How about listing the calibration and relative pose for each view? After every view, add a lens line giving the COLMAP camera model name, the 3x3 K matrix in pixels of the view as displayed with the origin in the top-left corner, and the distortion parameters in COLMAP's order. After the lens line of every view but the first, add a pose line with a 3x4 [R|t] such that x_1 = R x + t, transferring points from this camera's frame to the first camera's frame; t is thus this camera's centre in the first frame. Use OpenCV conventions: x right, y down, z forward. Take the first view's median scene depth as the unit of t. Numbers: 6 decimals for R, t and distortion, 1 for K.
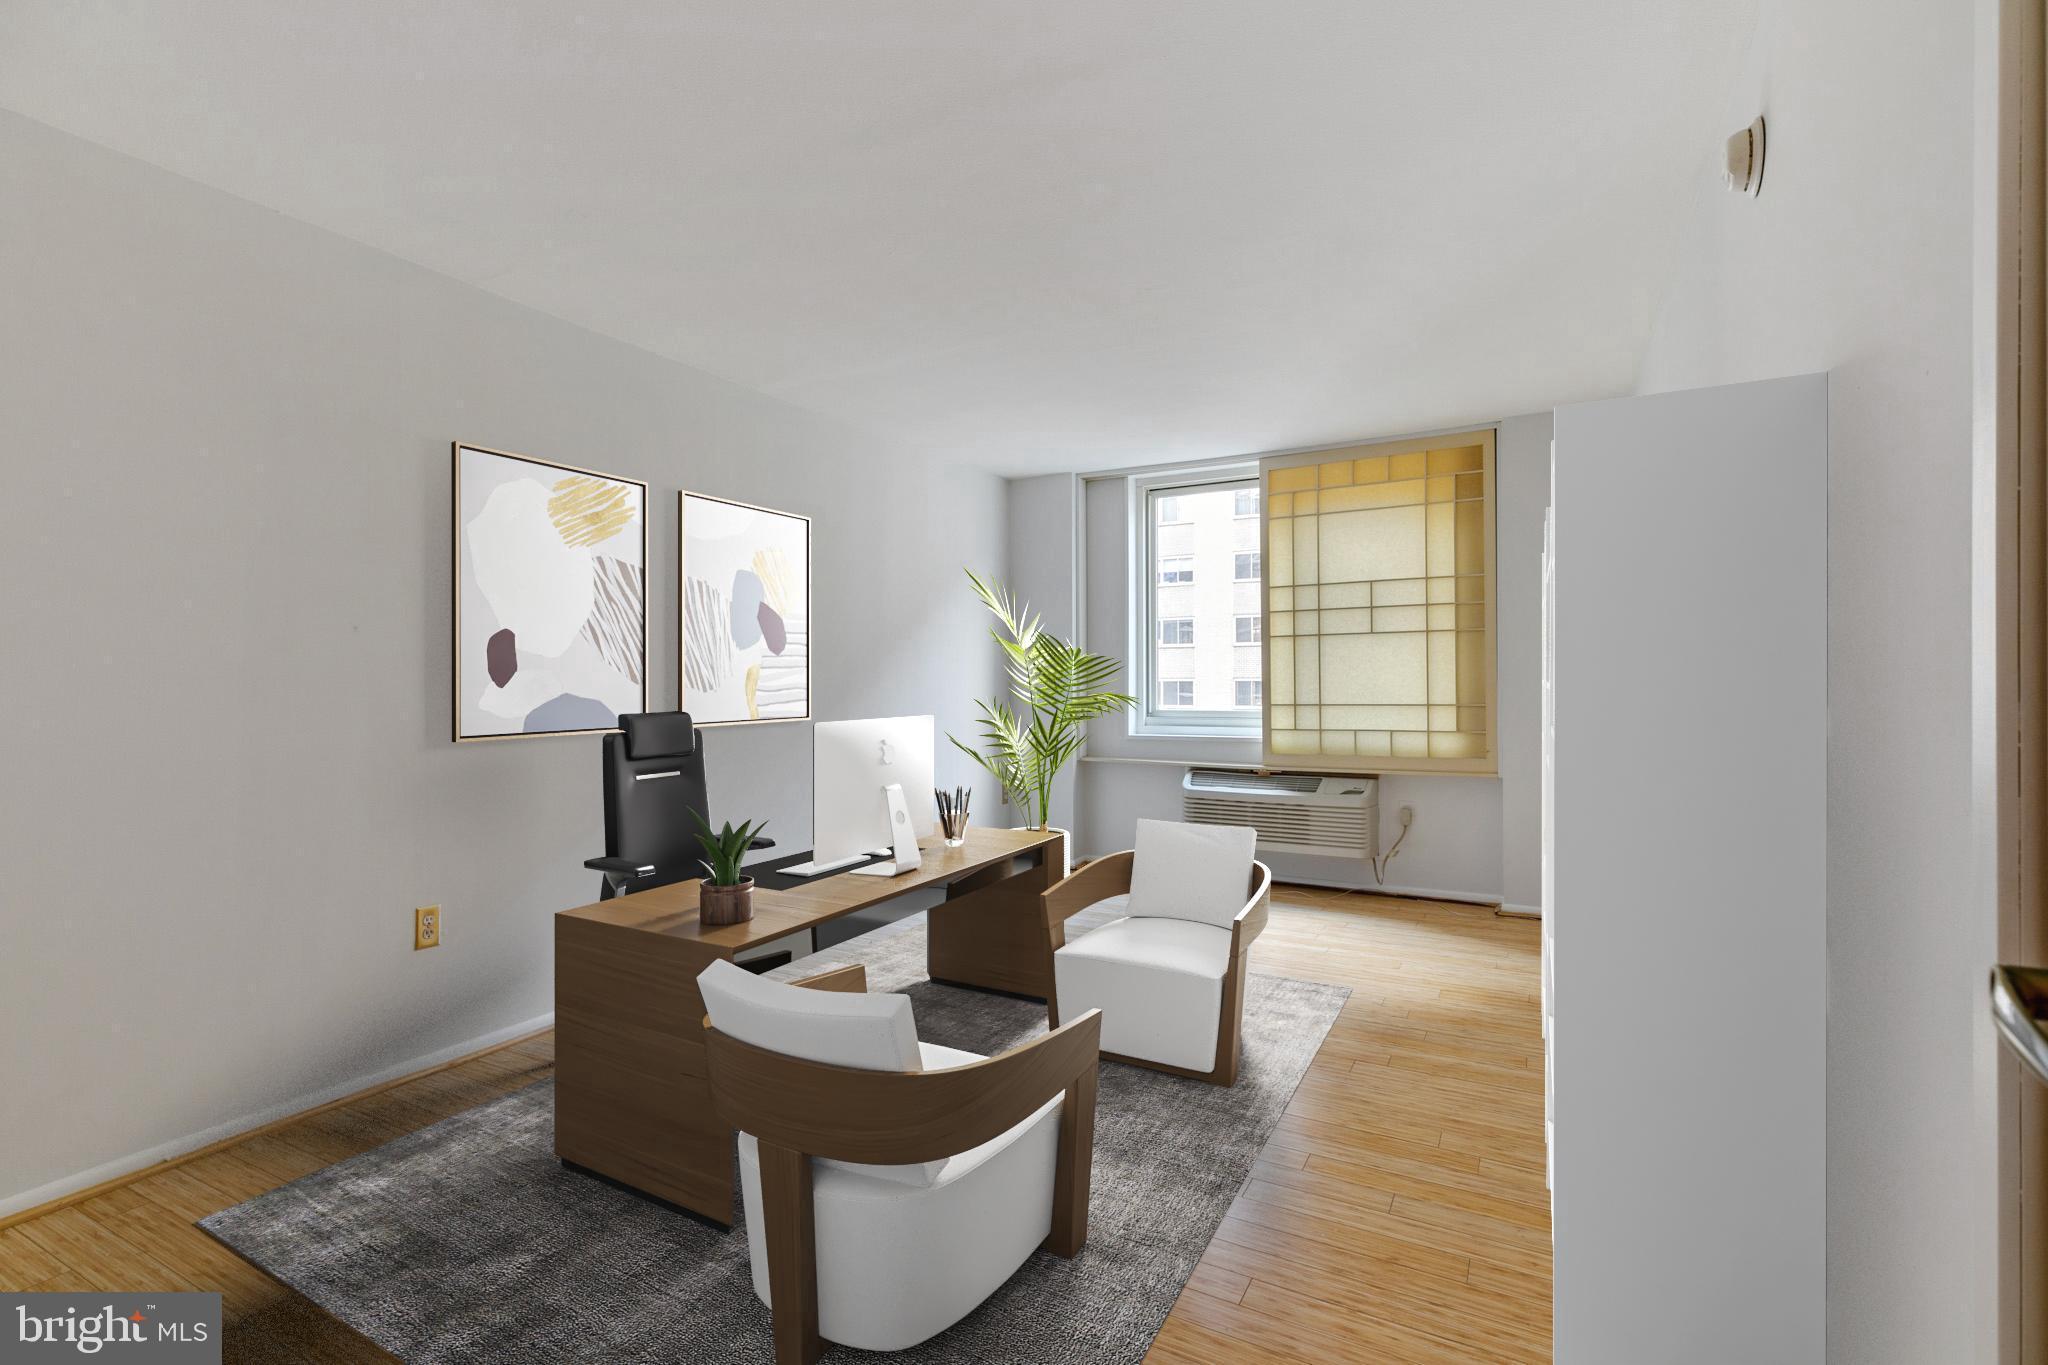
lens RADIAL K [[919.2, 0, 1026.4], [0, 919.2, 679.5], [0, 0, 1]] dist [0.001233, 0.000321]
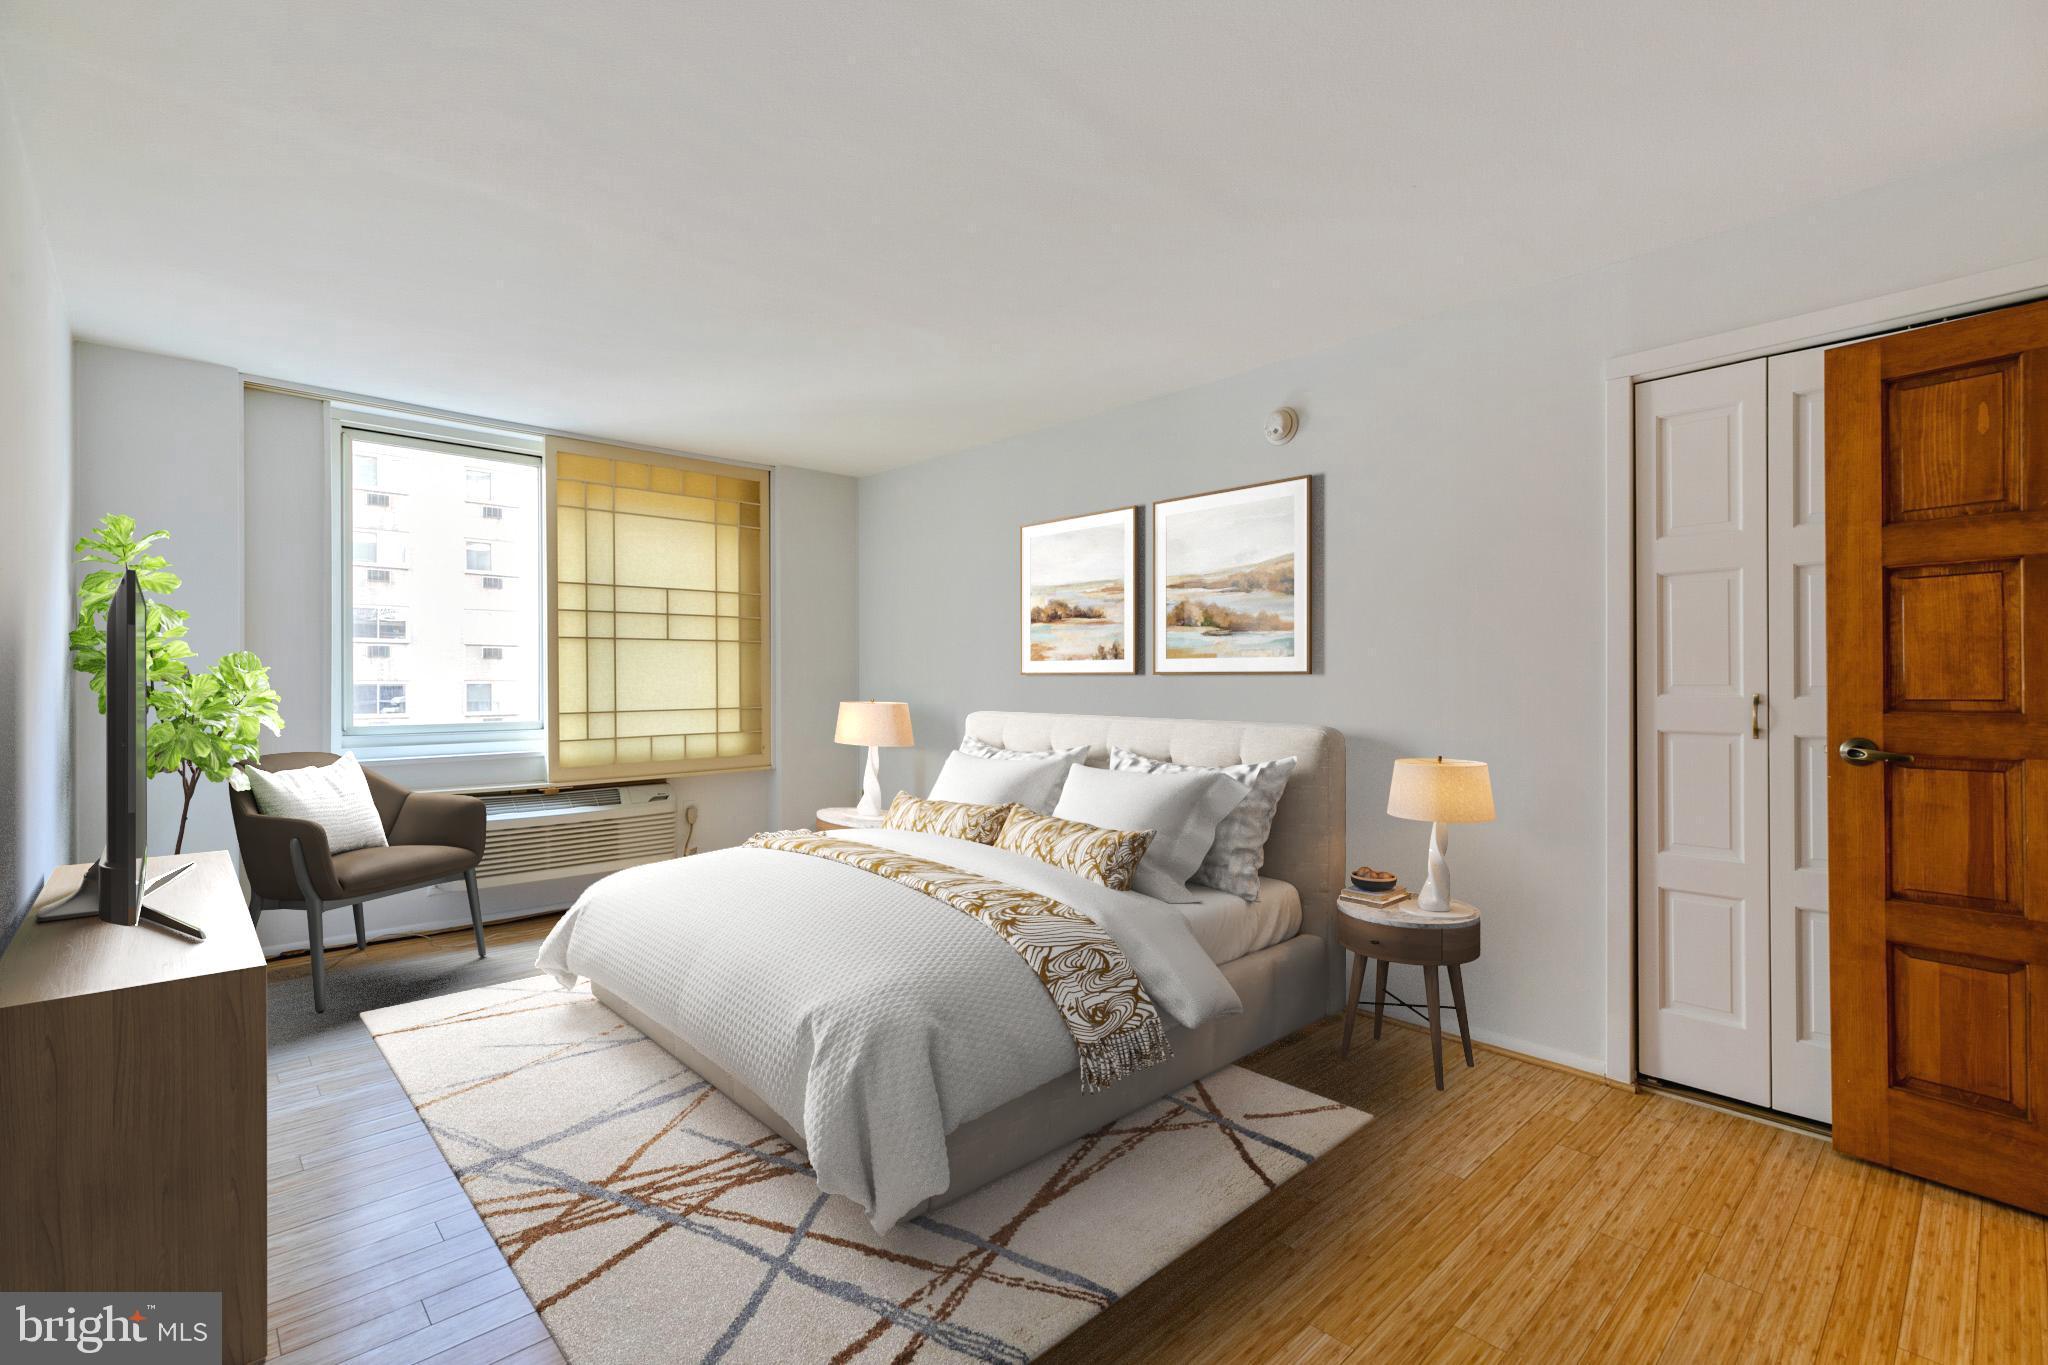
lens RADIAL K [[919.2, 0, 1028.6], [0, 919.2, 682.2], [0, 0, 1]] dist [0.001233, 0.000321]
pose [[0.305401, 0.004806, 0.952212, -0.460808], [0.001902, 0.999982, -0.005657, 0.002974], [-0.952222, 0.003539, 0.305386, 0.301156]]
